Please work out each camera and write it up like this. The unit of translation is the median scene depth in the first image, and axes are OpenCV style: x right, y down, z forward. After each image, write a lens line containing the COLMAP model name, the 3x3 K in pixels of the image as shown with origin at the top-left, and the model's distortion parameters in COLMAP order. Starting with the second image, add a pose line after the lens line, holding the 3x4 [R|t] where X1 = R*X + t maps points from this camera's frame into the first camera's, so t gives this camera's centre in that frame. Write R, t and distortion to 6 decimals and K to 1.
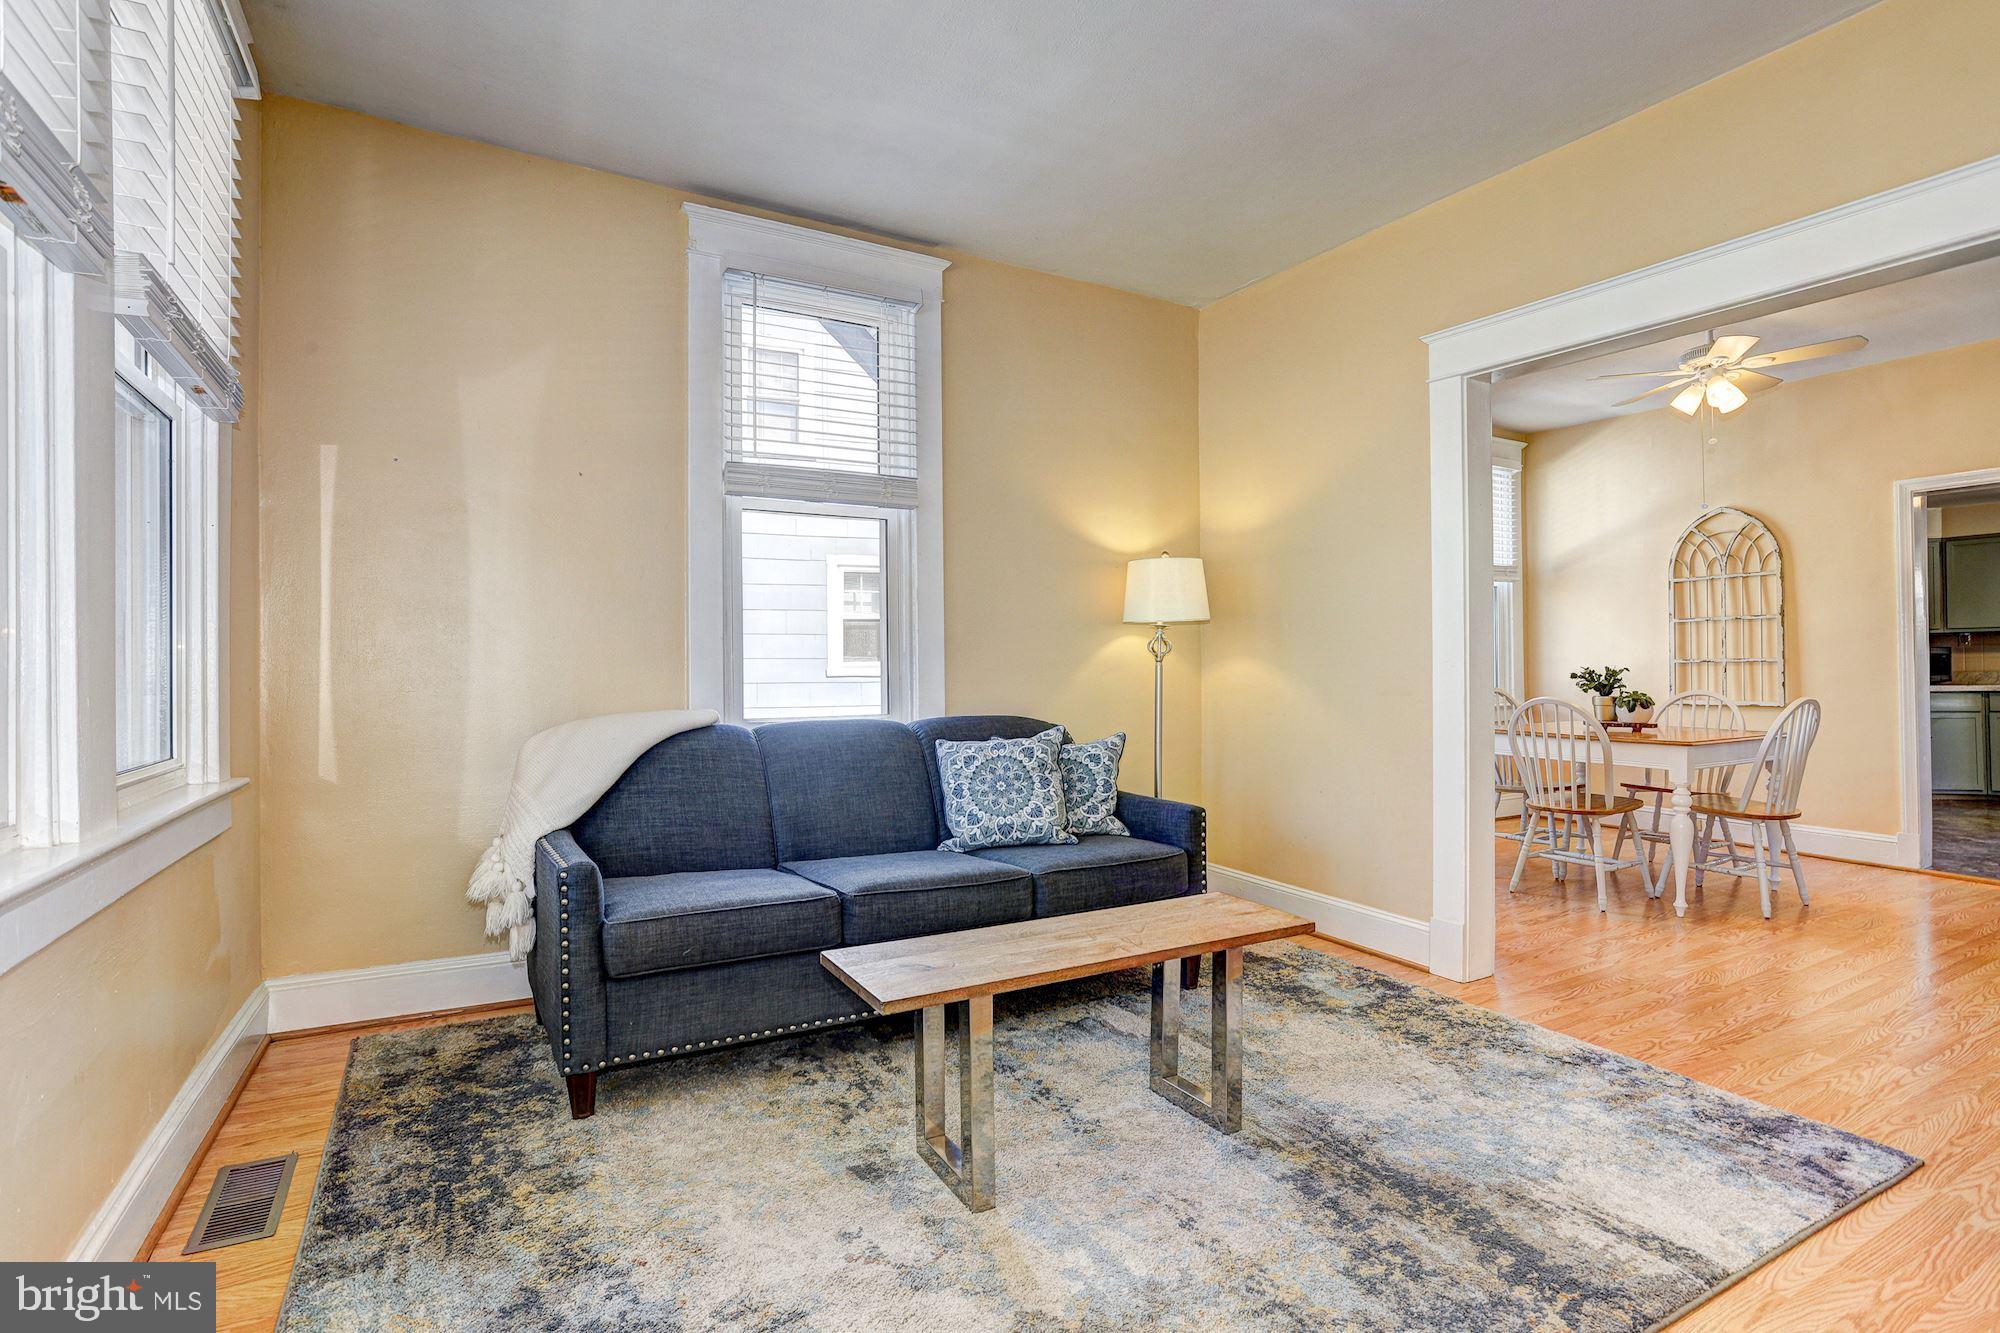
lens RADIAL K [[976.2, 0, 1000.0], [0, 976.2, 666.5], [0, 0, 1]] dist [-0.056461, 0.033708]
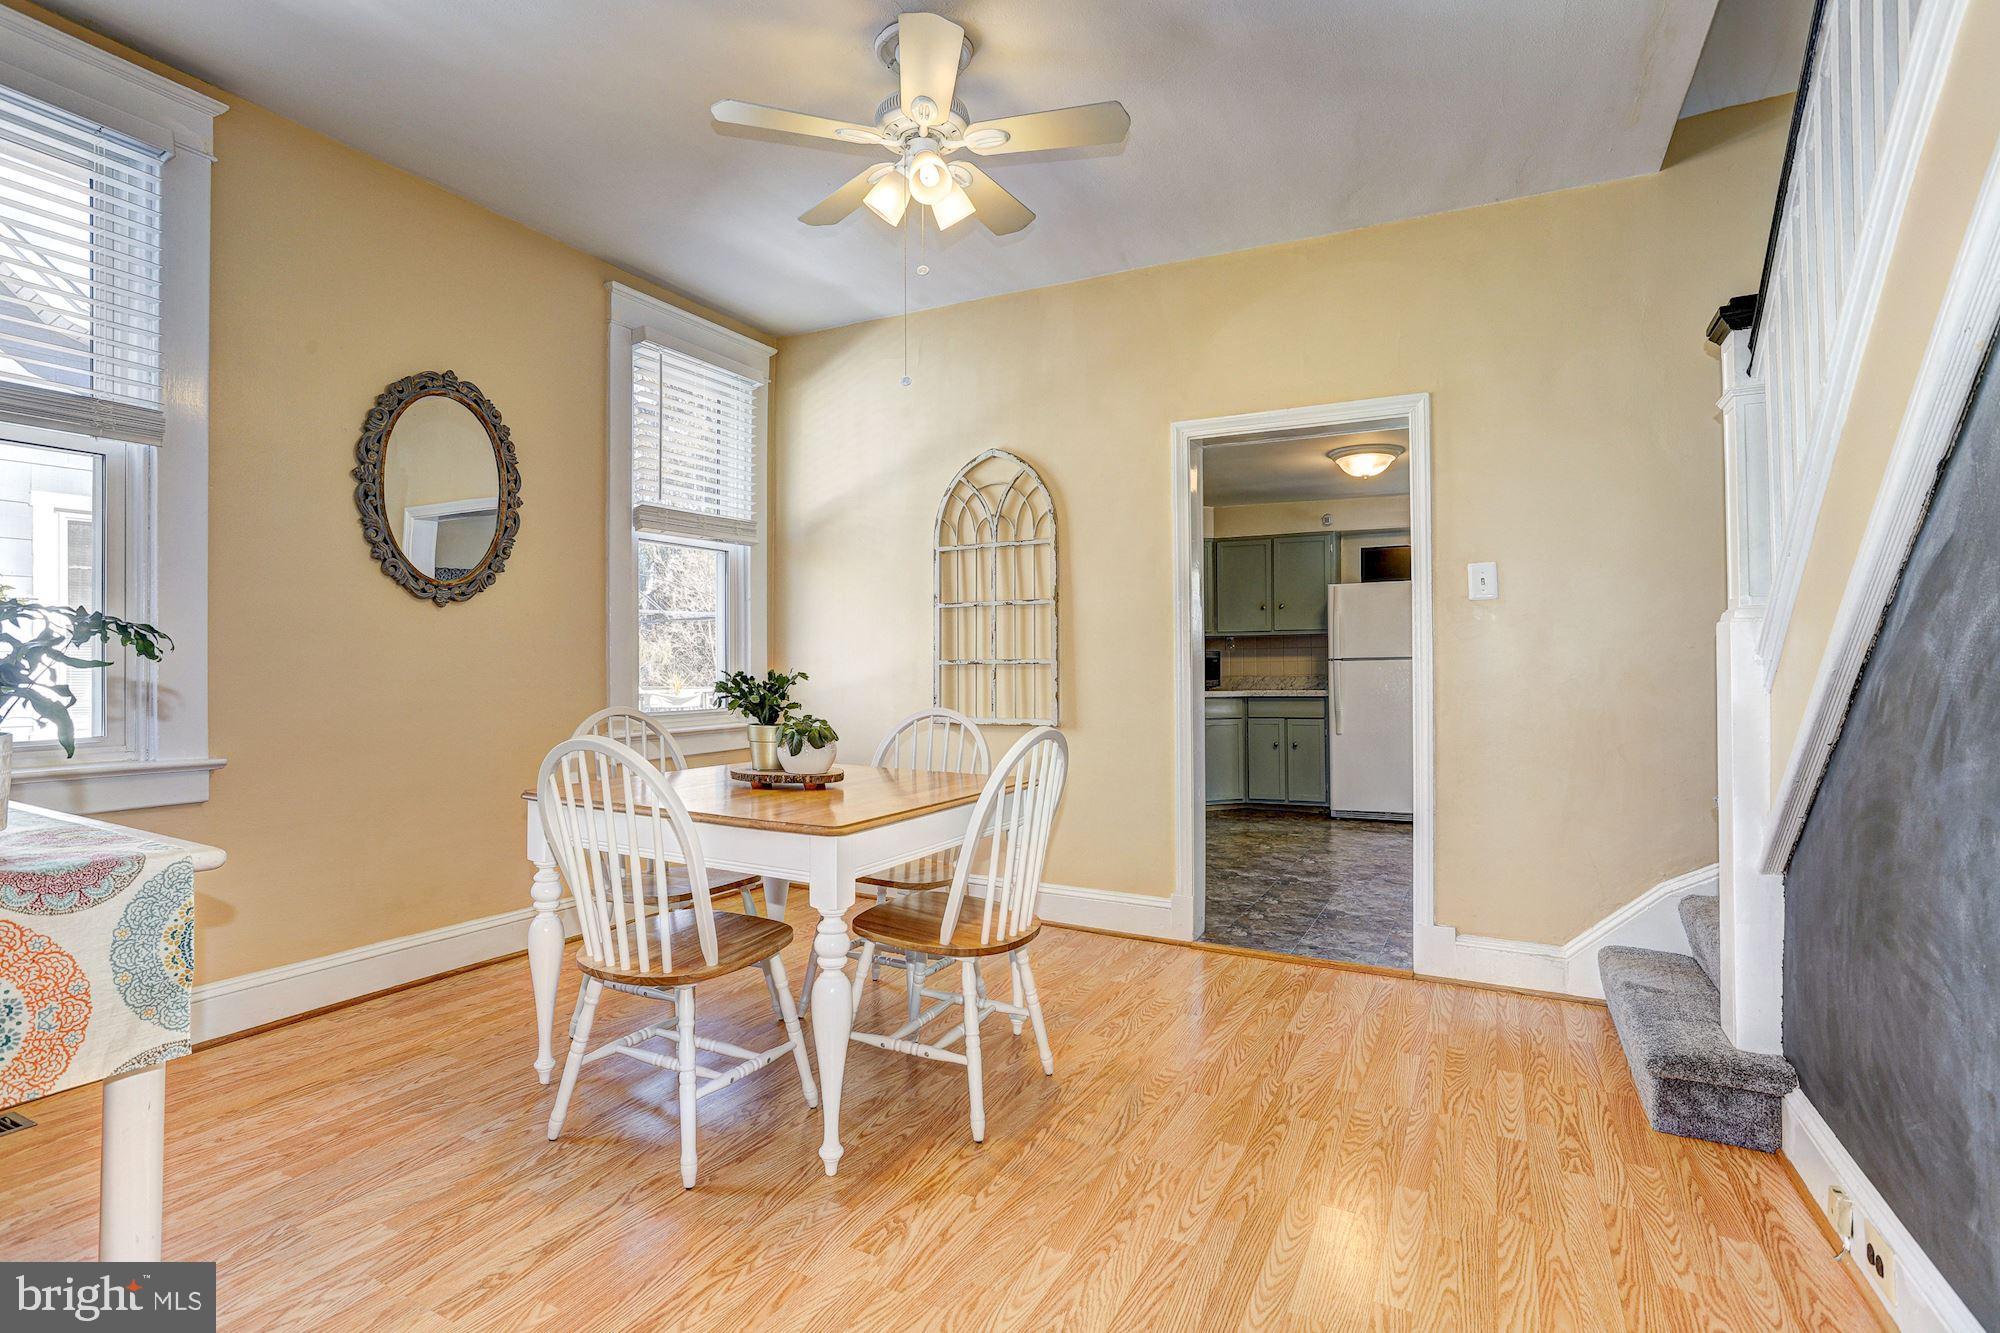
lens RADIAL K [[976.2, 0, 1000.0], [0, 976.2, 666.5], [0, 0, 1]] dist [-0.056461, 0.033708]
pose [[0.844023, 0.005610, 0.536277, 0.366595], [-0.005161, 0.999984, -0.002337, -0.001265], [-0.536281, -0.000795, 0.844039, 0.376713]]
